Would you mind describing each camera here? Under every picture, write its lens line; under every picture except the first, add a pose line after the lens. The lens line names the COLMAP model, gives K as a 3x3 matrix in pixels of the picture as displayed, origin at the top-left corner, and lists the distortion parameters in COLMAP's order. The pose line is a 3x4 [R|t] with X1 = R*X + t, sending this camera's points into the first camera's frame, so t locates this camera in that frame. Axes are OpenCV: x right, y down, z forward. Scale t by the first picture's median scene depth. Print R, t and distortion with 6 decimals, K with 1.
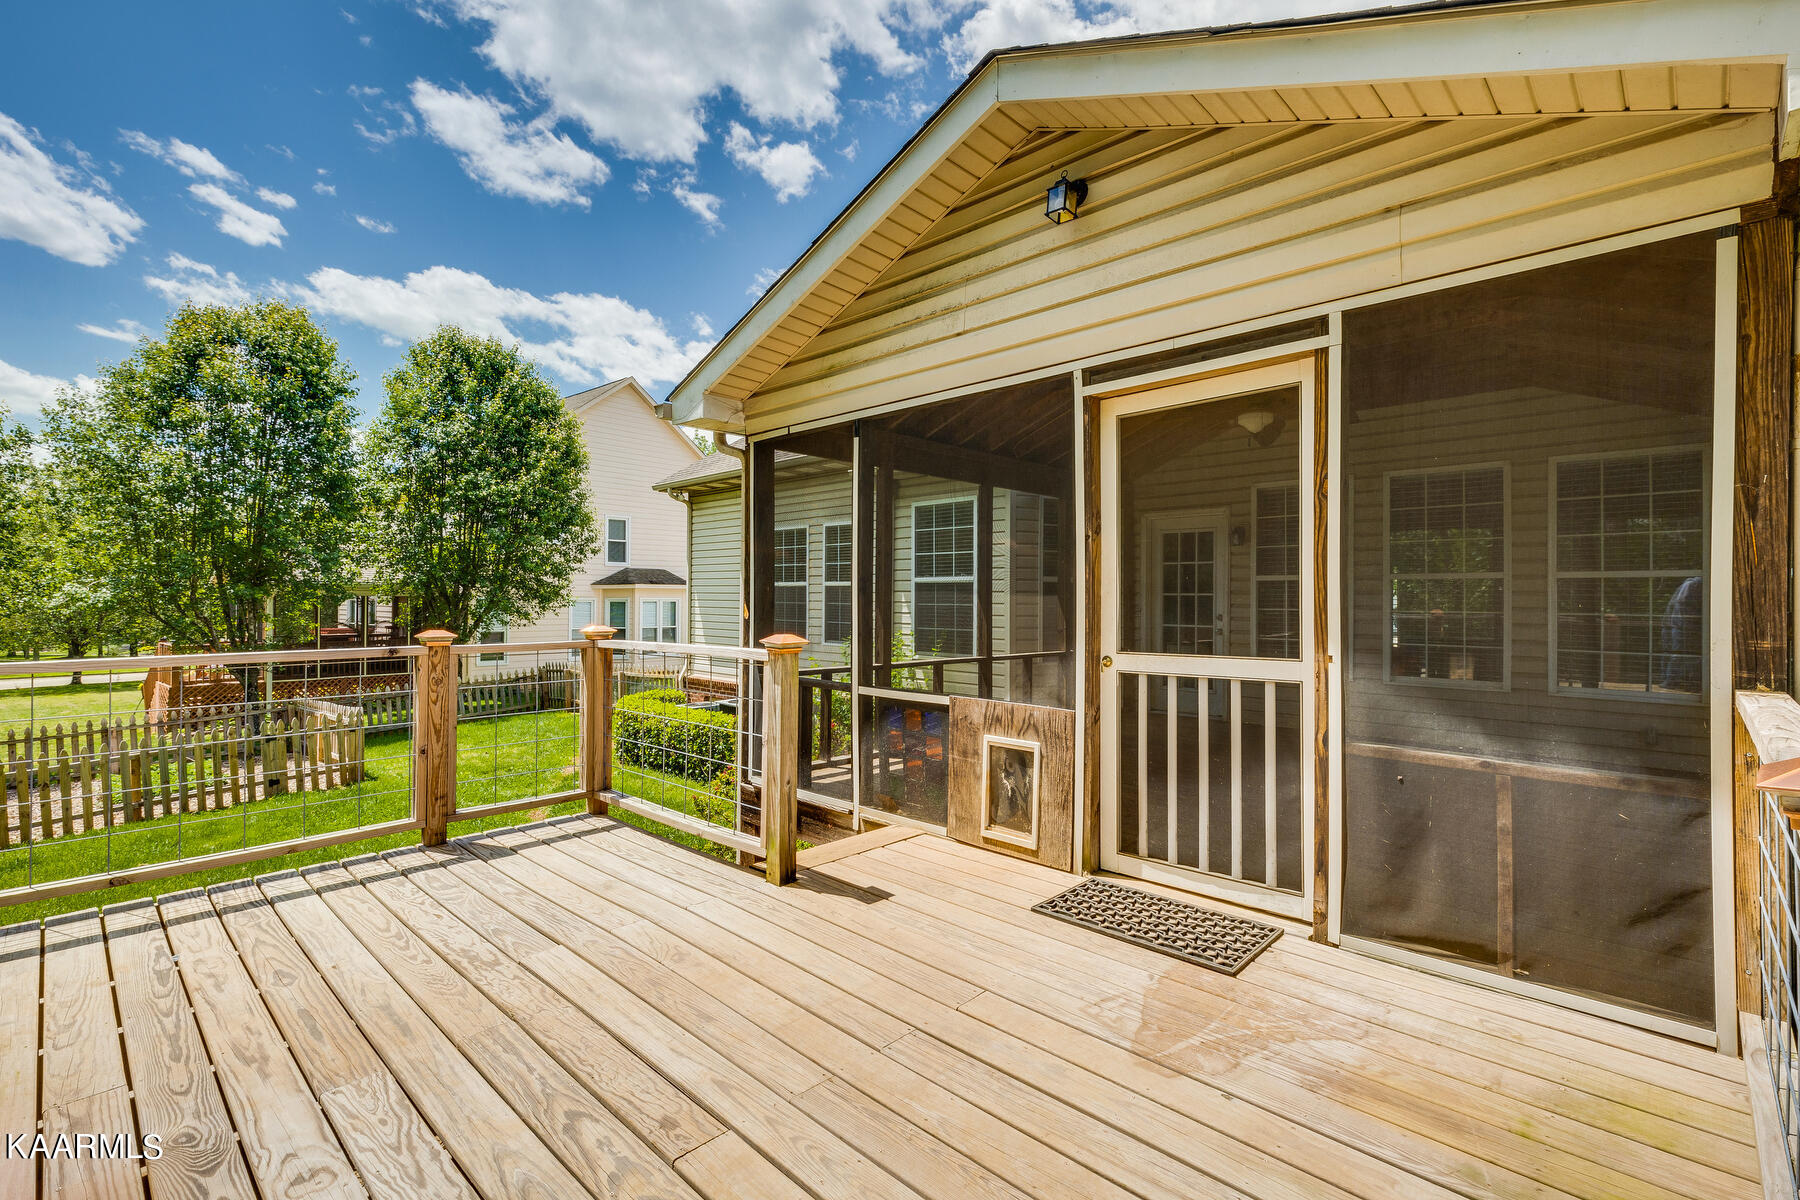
lens RADIAL K [[809.7, 0, 900.0], [0, 809.7, 600.0], [0, 0, 1]] dist [-0.002382, -0.000003]
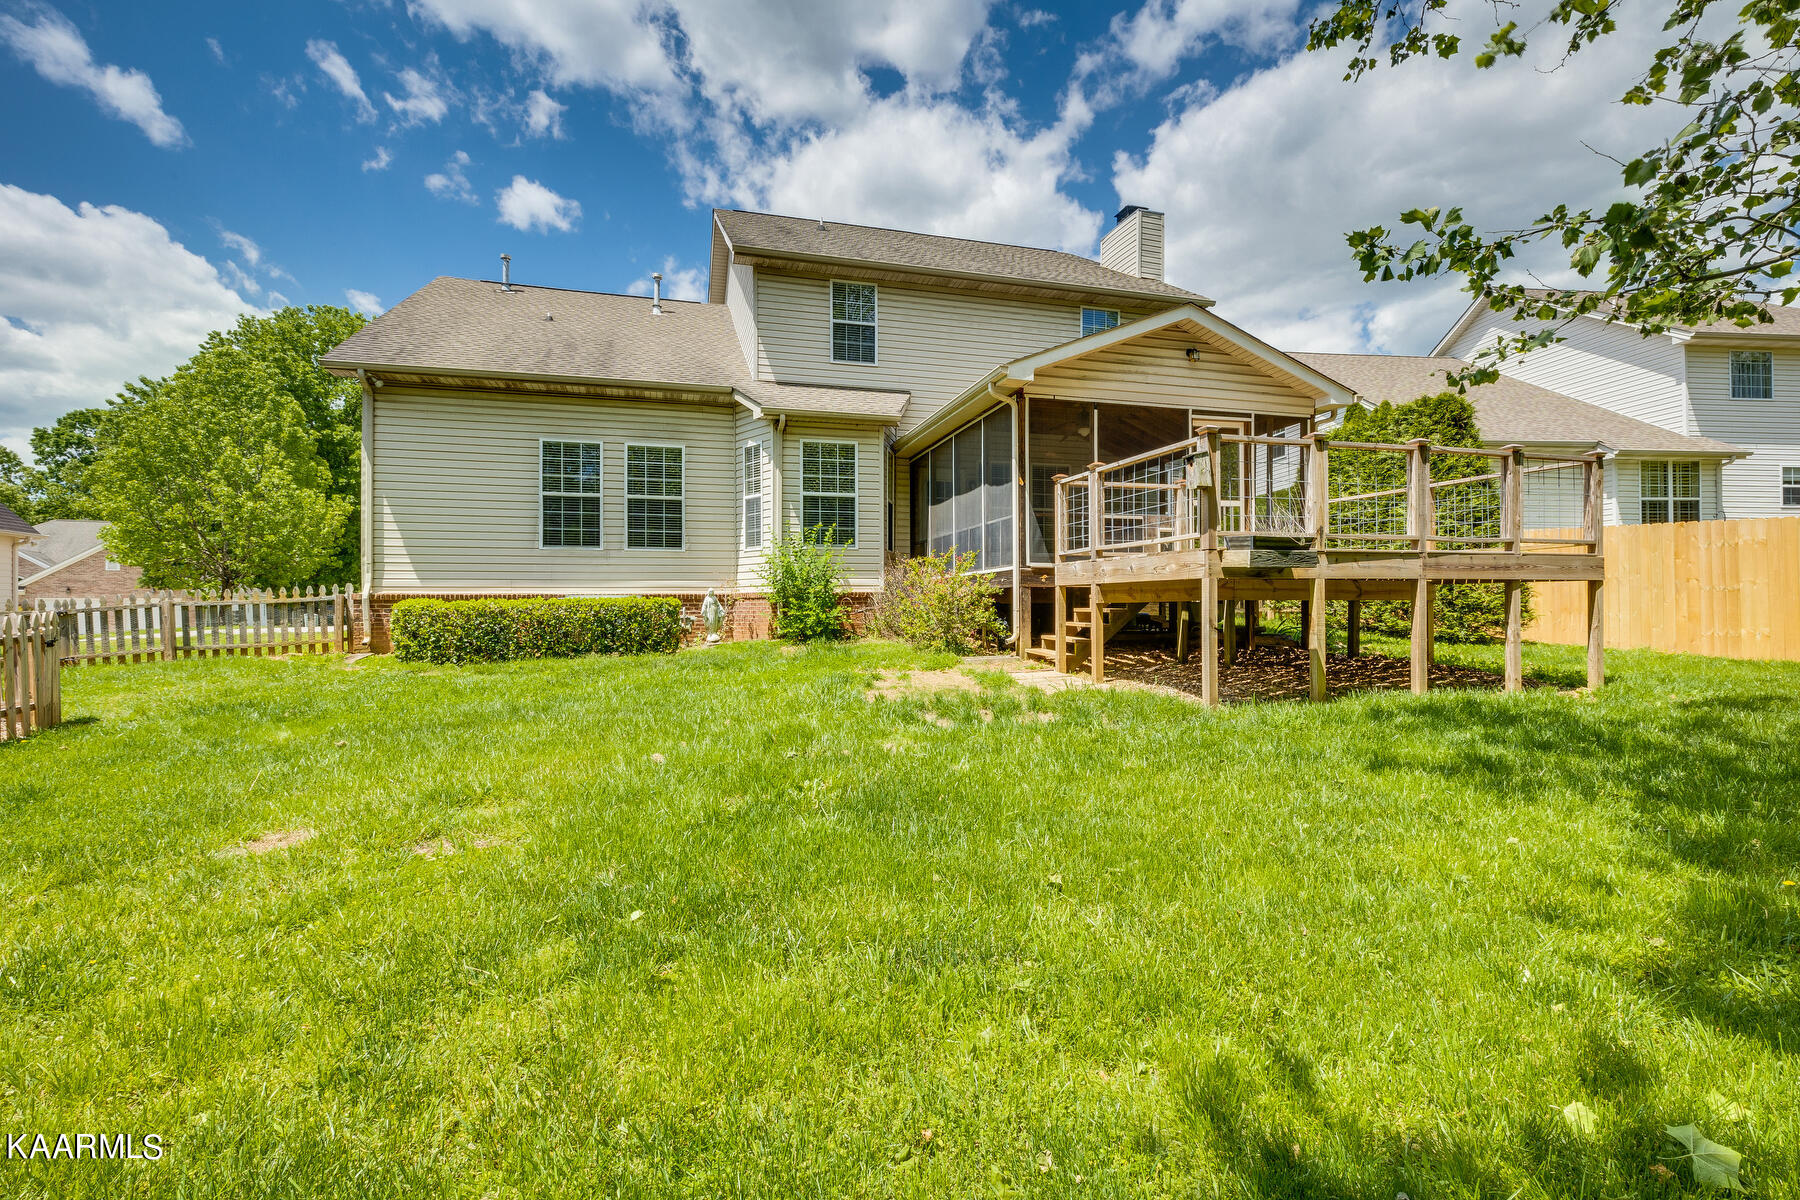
lens RADIAL K [[809.7, 0, 900.0], [0, 809.7, 600.0], [0, 0, 1]] dist [-0.002382, -0.000003]
pose [[0.508692, 0.004776, 0.860935, -2.393462], [0.006033, 0.999940, -0.009112, 0.376942], [-0.860927, 0.009829, 0.508633, 0.292747]]
